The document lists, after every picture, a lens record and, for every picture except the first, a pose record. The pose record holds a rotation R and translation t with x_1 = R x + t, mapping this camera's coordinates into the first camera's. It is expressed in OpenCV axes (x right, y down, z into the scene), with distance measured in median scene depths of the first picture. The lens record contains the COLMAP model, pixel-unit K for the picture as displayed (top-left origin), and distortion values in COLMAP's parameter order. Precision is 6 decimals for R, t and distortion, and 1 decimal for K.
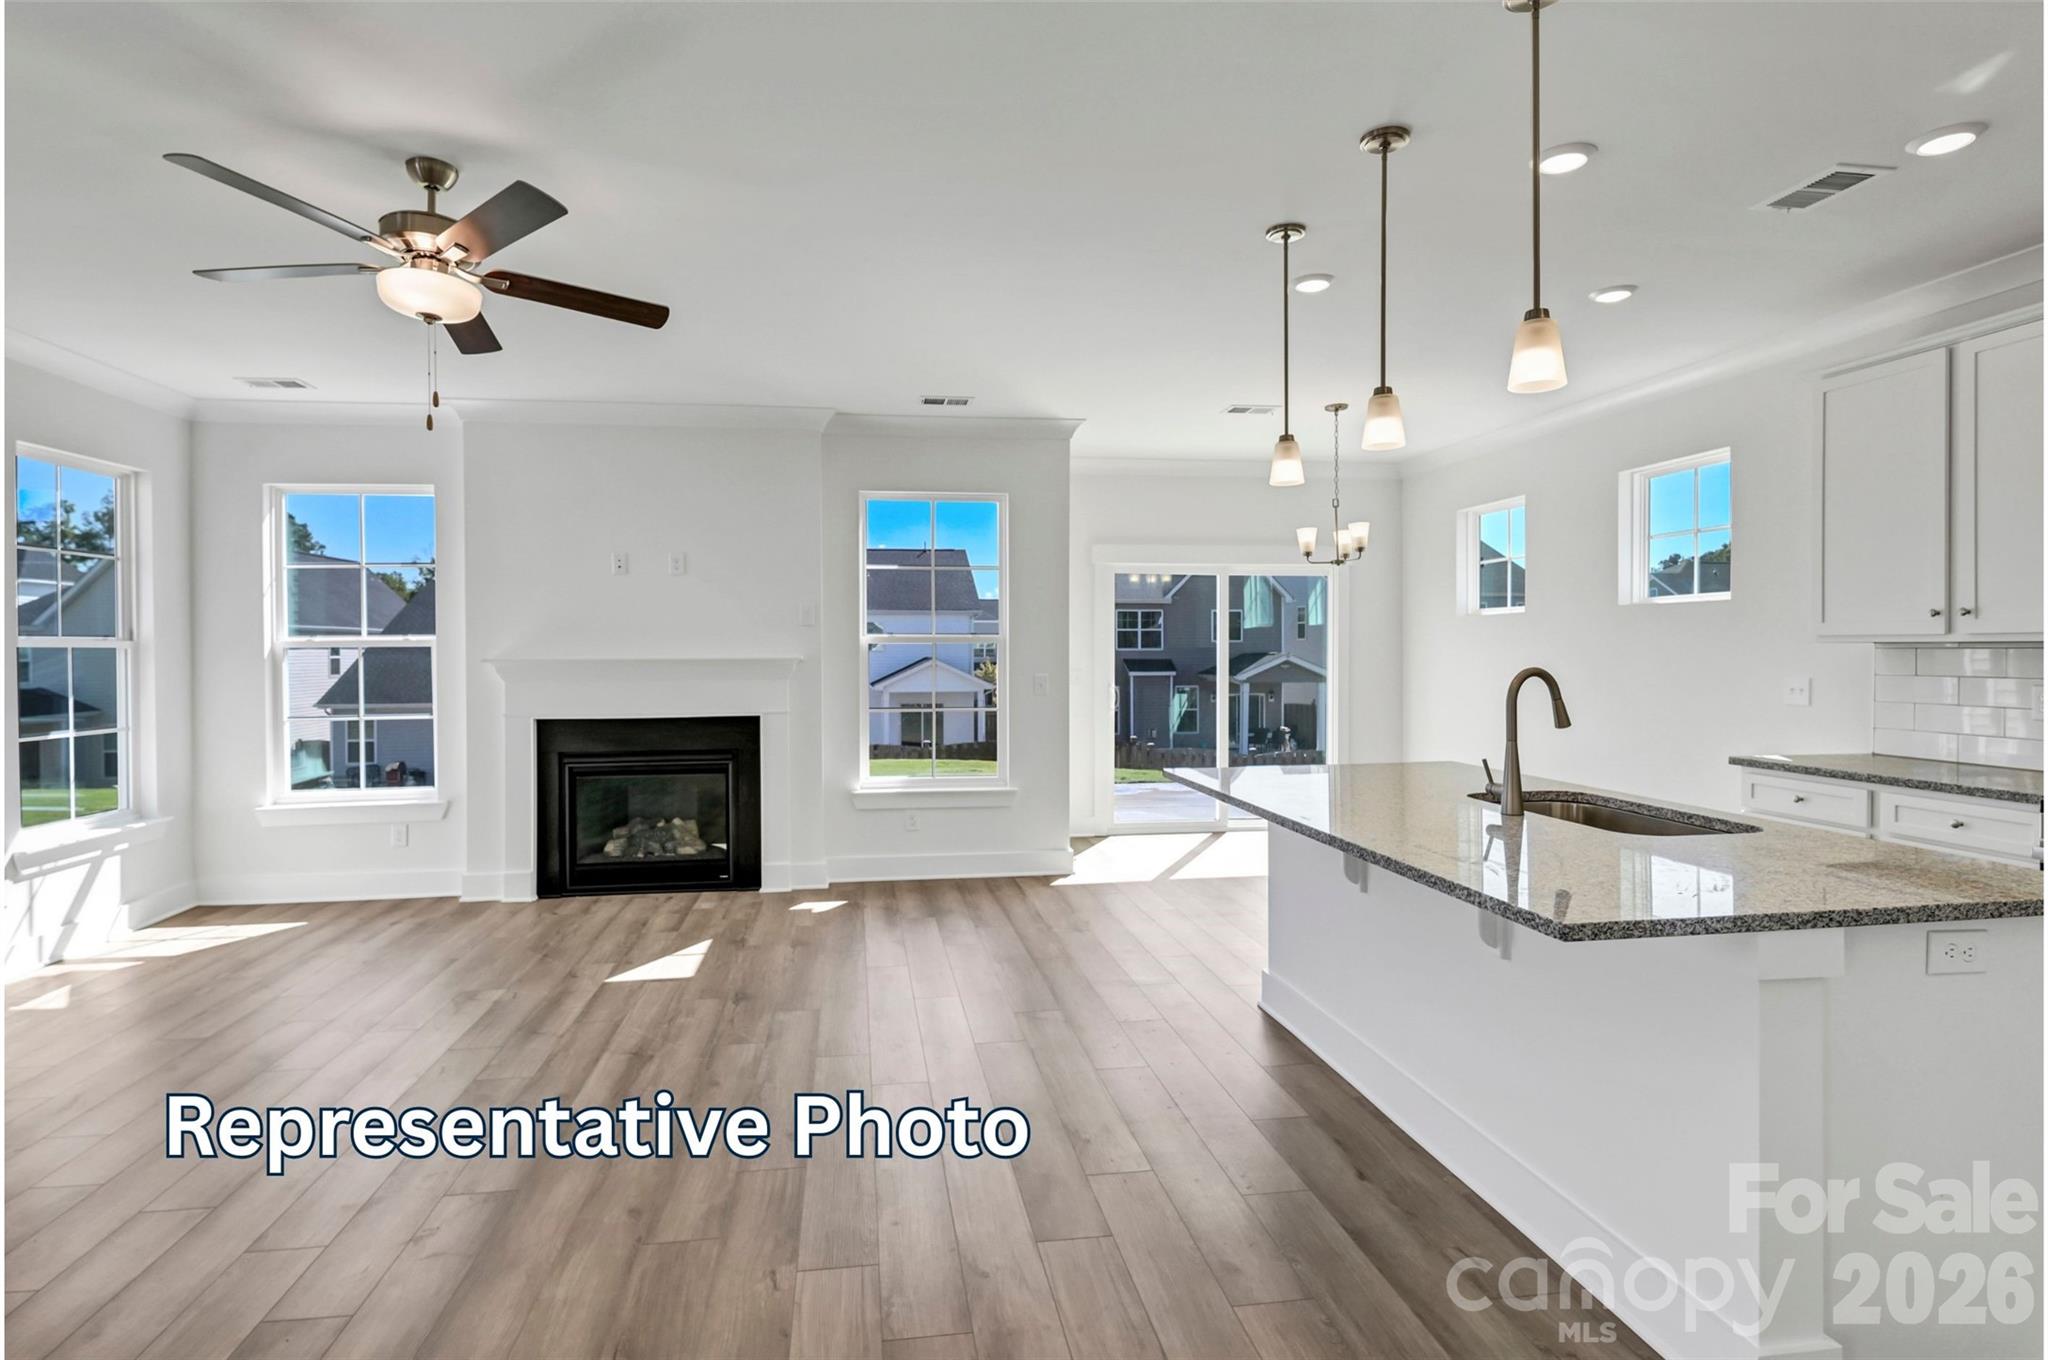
lens RADIAL K [[1046.4, 0, 984.9], [0, 1046.4, 646.3], [0, 0, 1]] dist [-0.000454, -0.002040]
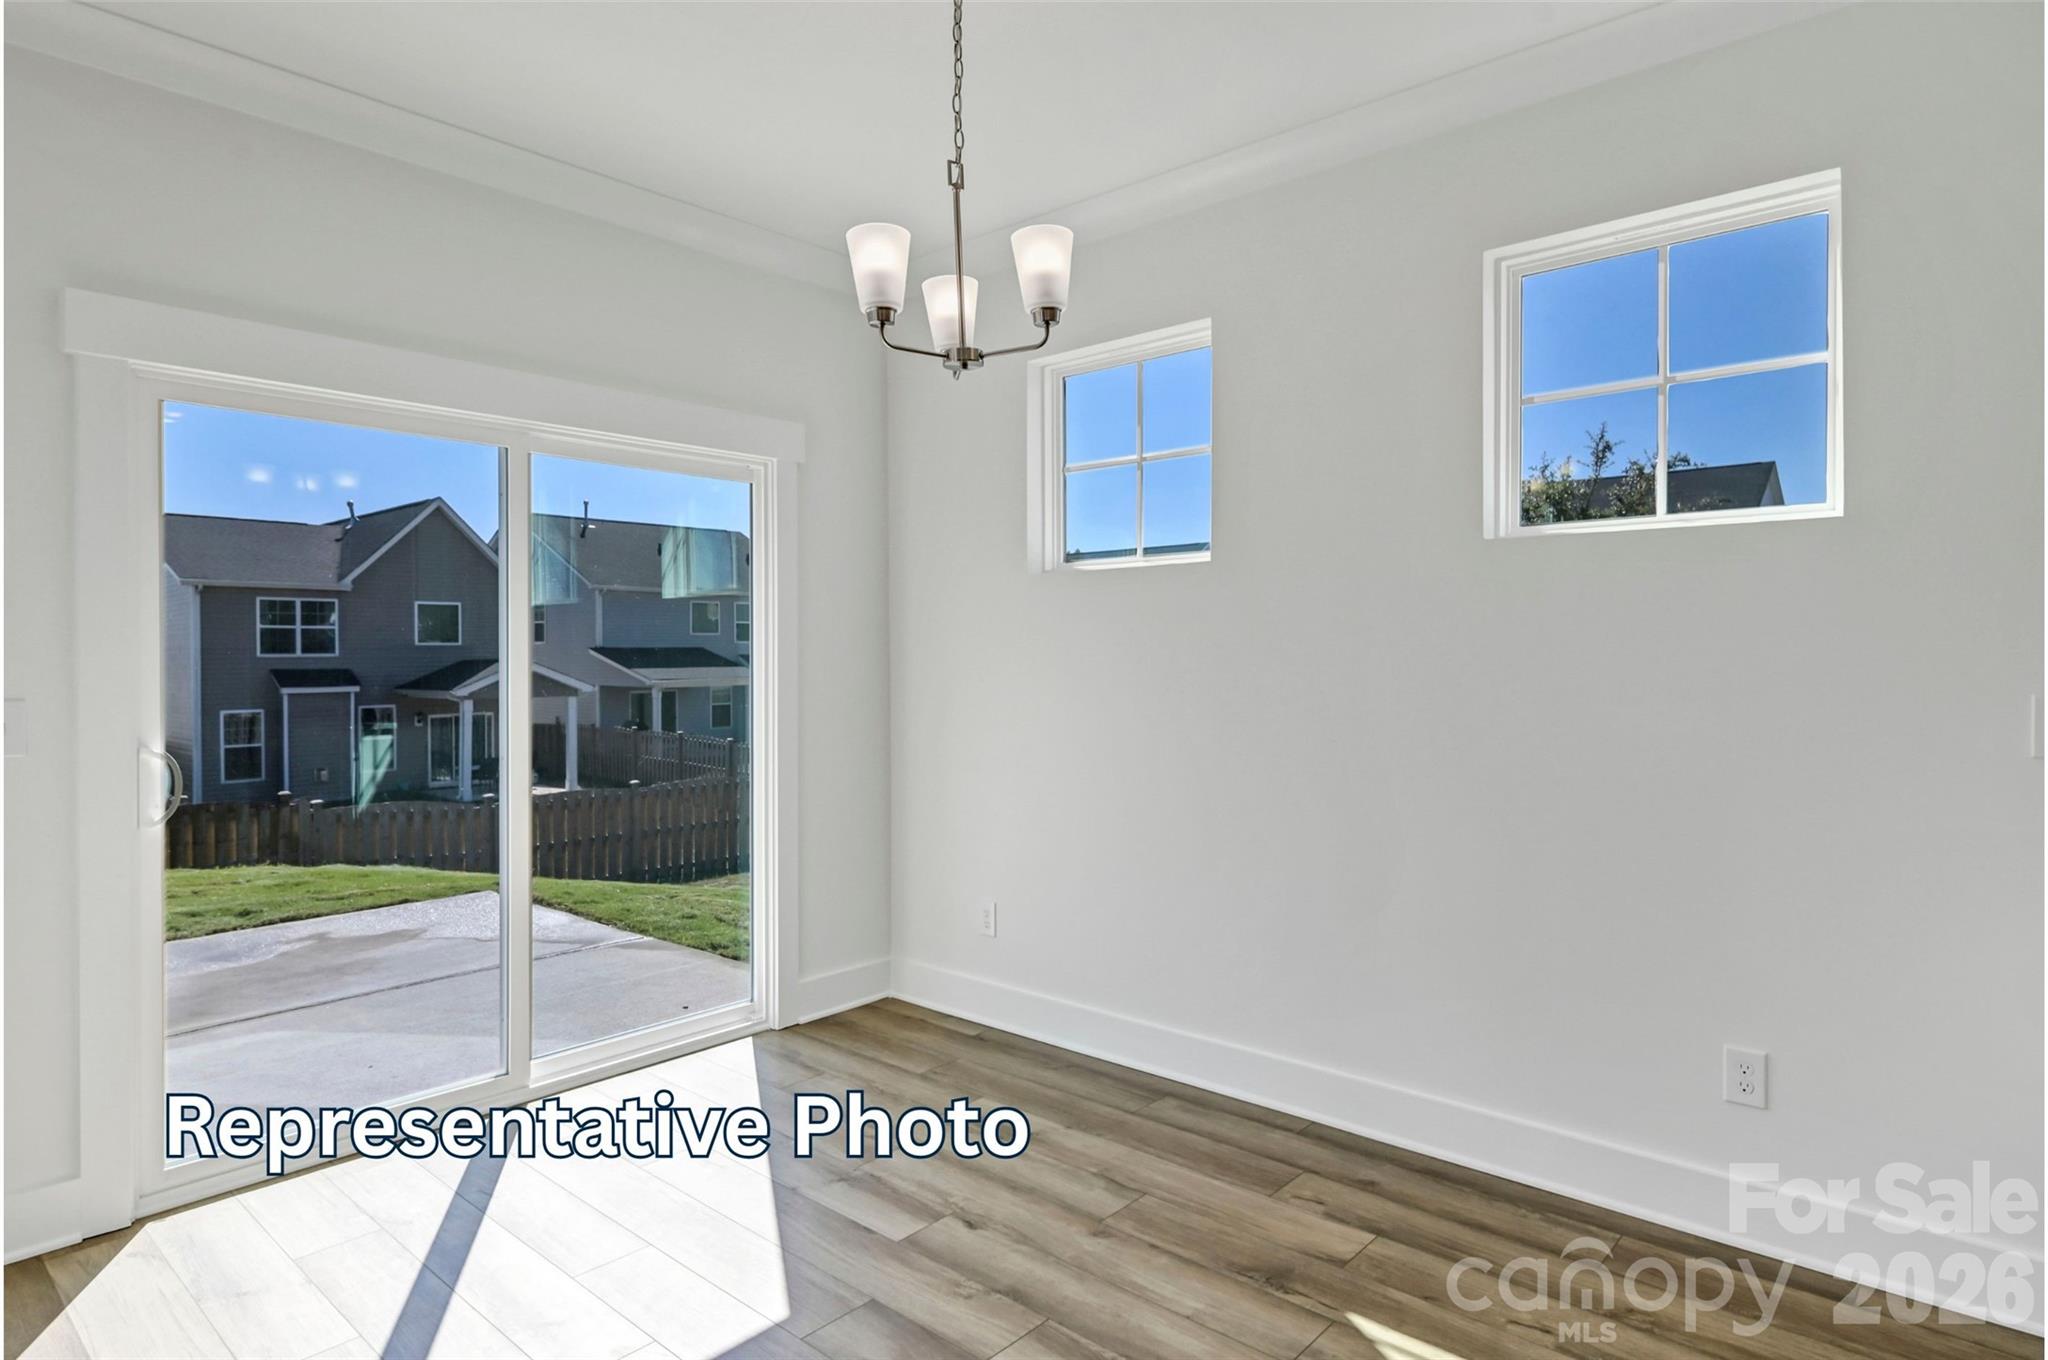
lens RADIAL K [[1152.3, 0, 1072.0], [0, 1152.3, 655.2], [0, 0, 1]] dist [0.001150, -0.000407]
pose [[0.741654, -0.004764, 0.670766, 0.117402], [0.002784, 0.999988, 0.004024, 0.008608], [-0.670777, -0.001117, 0.741658, 0.676081]]
